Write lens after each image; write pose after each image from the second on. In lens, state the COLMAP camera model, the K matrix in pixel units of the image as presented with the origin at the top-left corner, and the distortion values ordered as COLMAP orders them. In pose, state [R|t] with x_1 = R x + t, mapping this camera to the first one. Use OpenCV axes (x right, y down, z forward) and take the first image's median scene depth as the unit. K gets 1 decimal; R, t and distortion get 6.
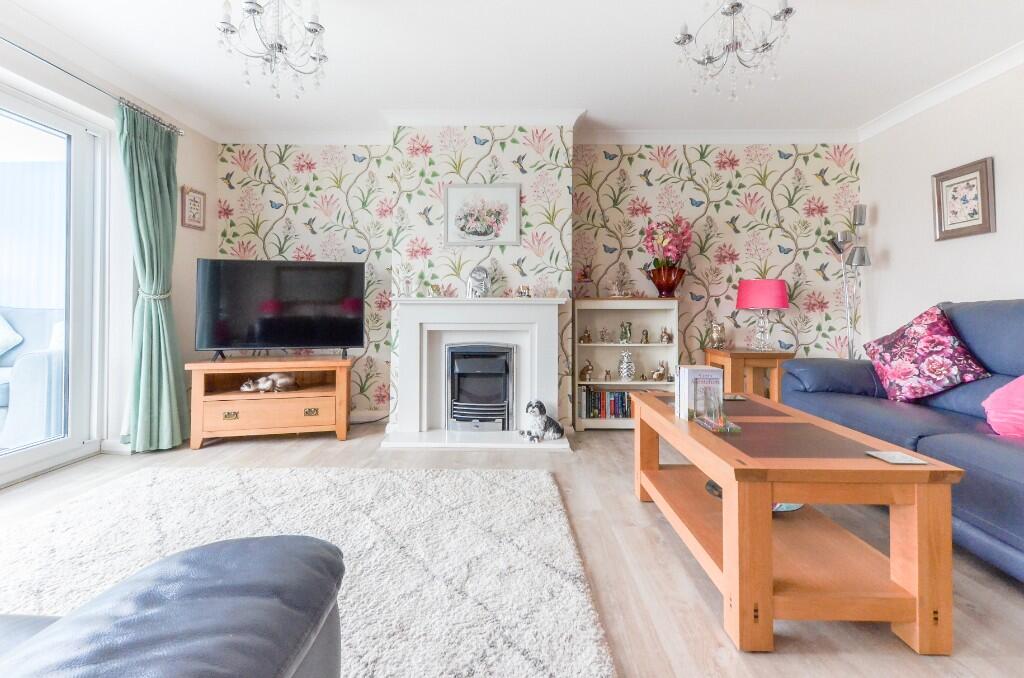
lens RADIAL K [[453.0, 0, 492.0], [0, 453.0, 297.0], [0, 0, 1]] dist [-0.001124, -0.000462]
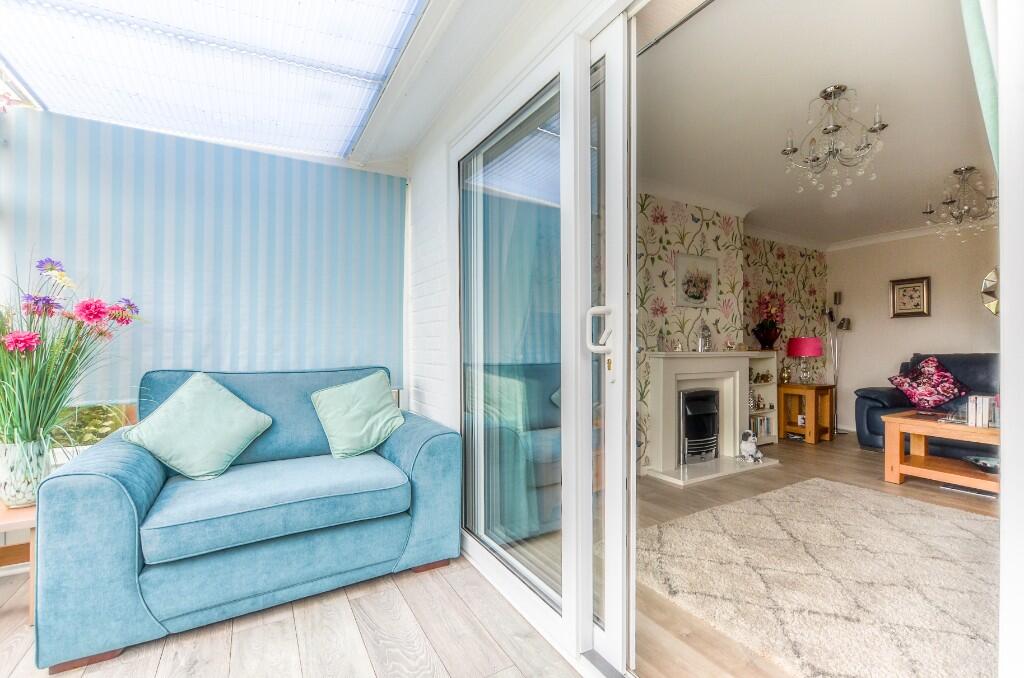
lens RADIAL K [[450.7, 0, 515.7], [0, 450.7, 343.9], [0, 0, 1]] dist [0.002978, -0.000057]
pose [[0.846149, 0.000238, 0.532947, -1.097768], [-0.010899, 0.999799, 0.016856, -0.033165], [-0.532836, -0.020071, 0.845981, 0.255060]]
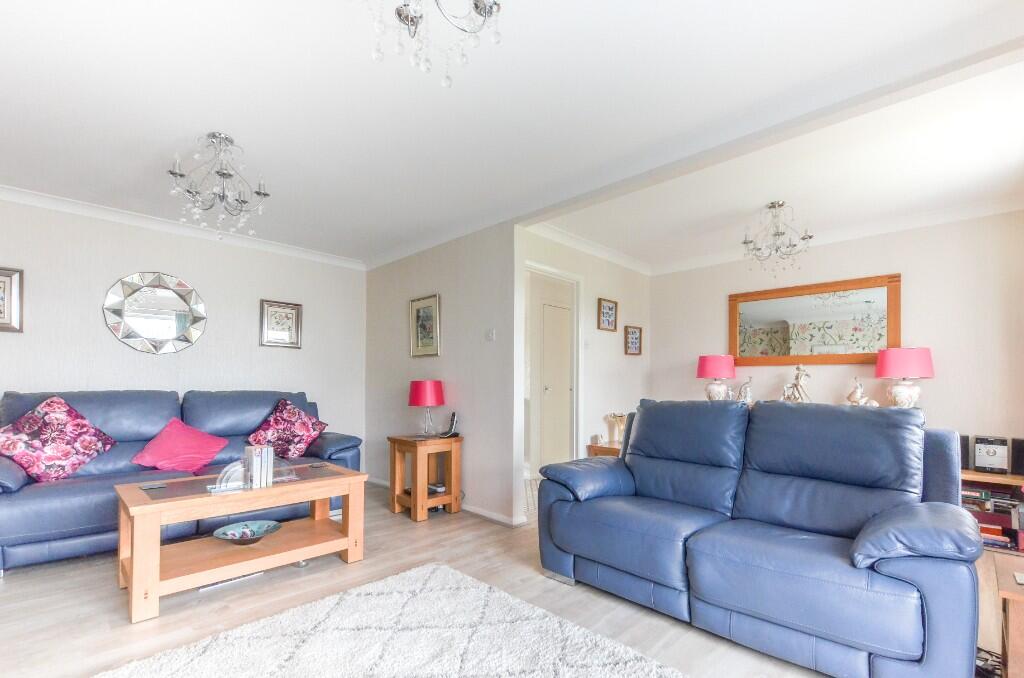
lens RADIAL K [[457.5, 0, 532.4], [0, 457.5, 383.9], [0, 0, 1]] dist [0.000002, -0.000221]
pose [[-0.742559, -0.000128, 0.669780, -0.568727], [-0.019784, 0.999568, -0.021743, -0.008039], [-0.669488, -0.029397, -0.742241, 0.789954]]
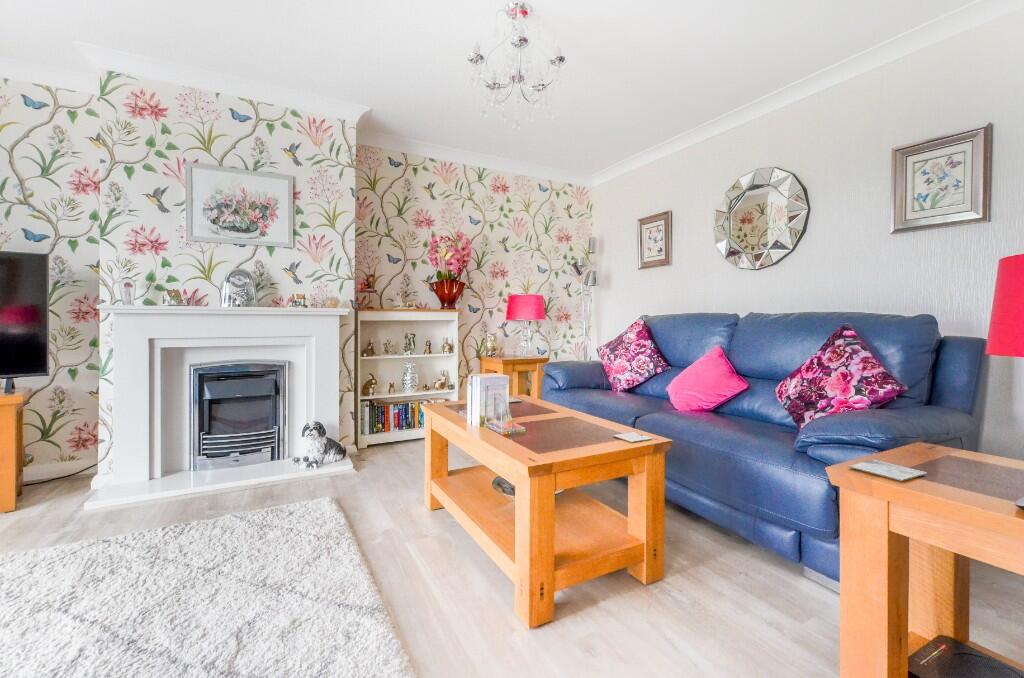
lens RADIAL K [[451.1, 0, 507.9], [0, 451.1, 322.1], [0, 0, 1]] dist [0.008895, -0.004807]
pose [[0.864513, -0.002660, 0.502603, -0.019520], [-0.012707, 0.999551, 0.027147, 0.000615], [-0.502449, -0.029855, 0.864091, 0.034884]]
